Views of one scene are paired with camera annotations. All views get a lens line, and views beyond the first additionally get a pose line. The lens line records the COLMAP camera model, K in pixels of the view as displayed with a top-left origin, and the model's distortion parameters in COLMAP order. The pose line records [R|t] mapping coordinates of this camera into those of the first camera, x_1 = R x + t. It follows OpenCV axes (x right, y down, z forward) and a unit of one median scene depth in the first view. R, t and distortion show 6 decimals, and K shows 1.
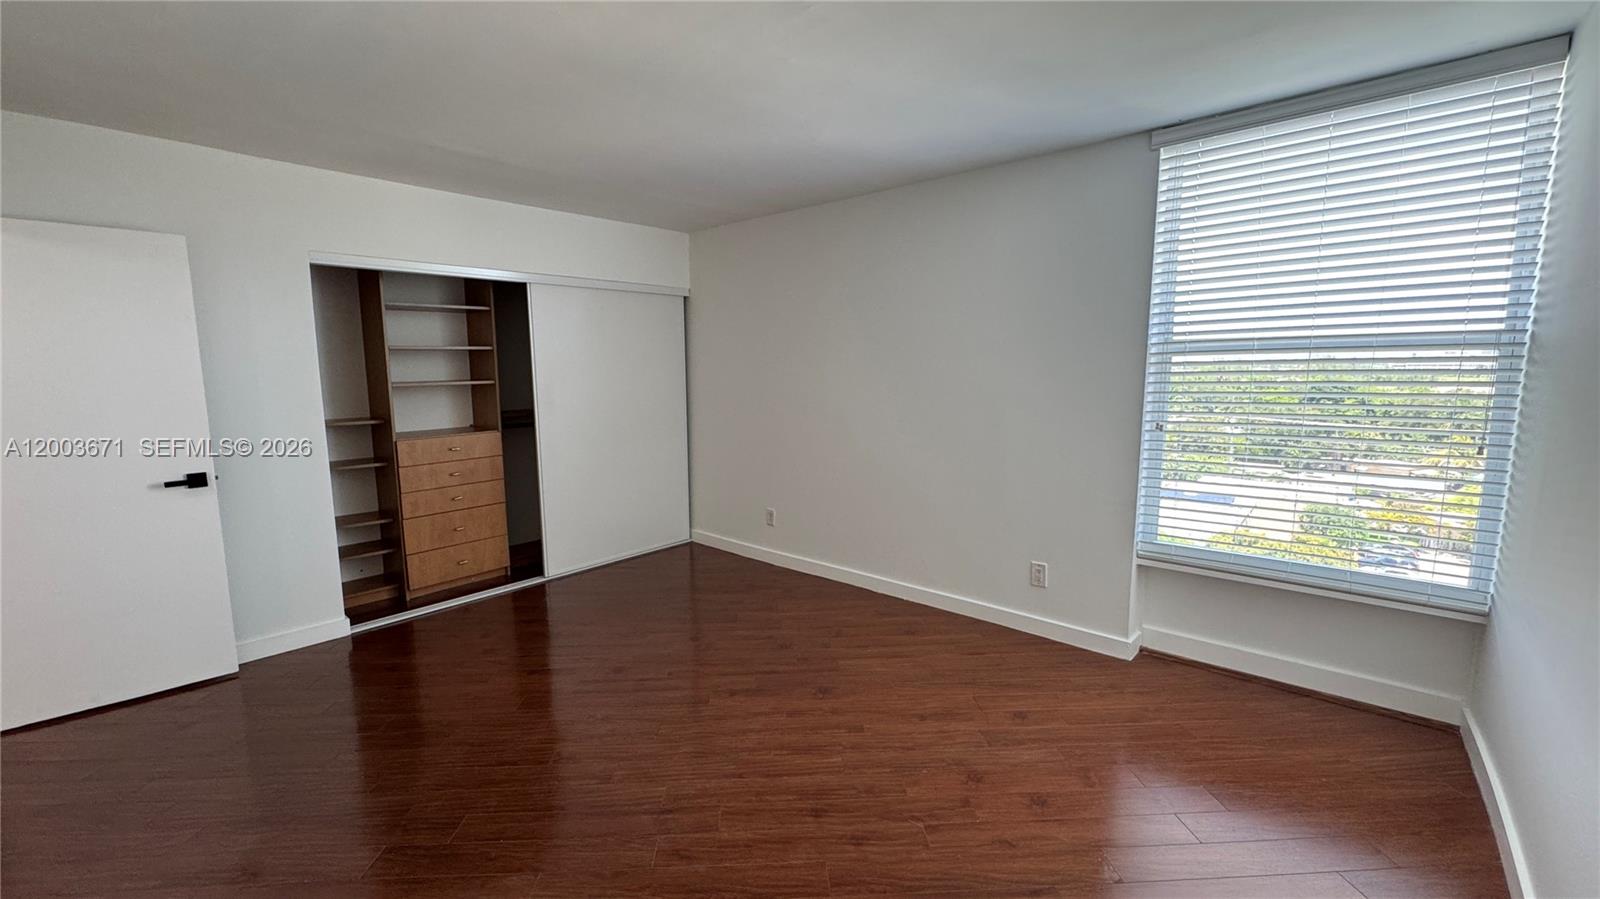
lens RADIAL K [[645.9, 0, 795.3], [0, 645.9, 450.5], [0, 0, 1]] dist [-0.001748, 0.000010]
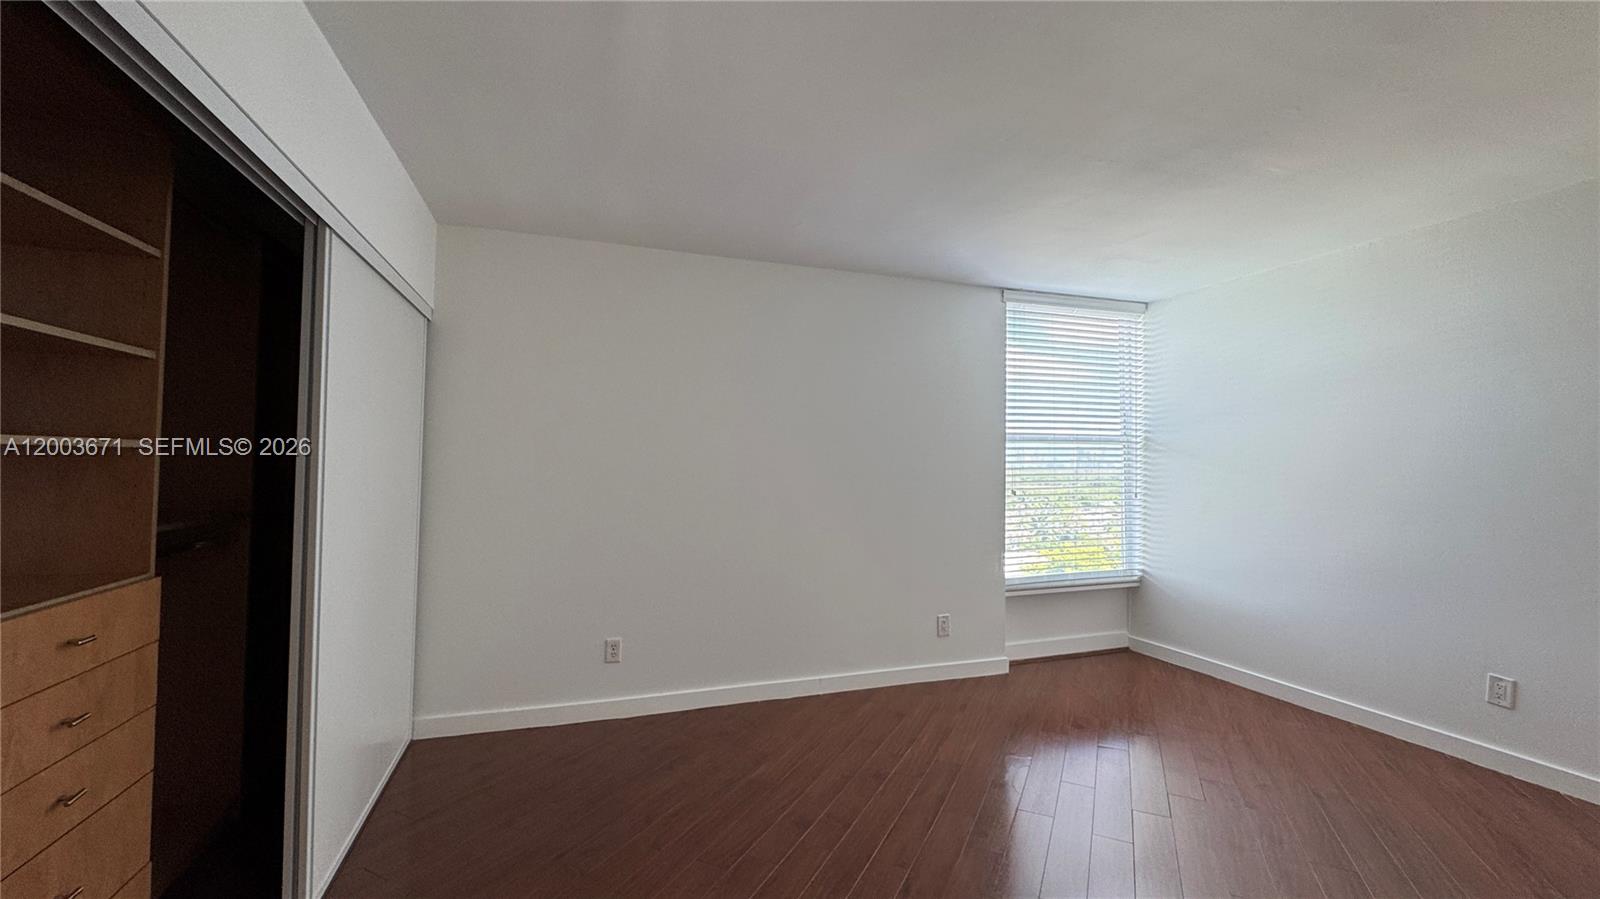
lens RADIAL K [[645.9, 0, 797.6], [0, 645.9, 447.0], [0, 0, 1]] dist [-0.001748, 0.000010]
pose [[0.490138, 0.037781, 0.870825, -0.819444], [0.100541, 0.989941, -0.099538, -0.038311], [-0.865827, 0.136341, 0.481410, 0.659608]]
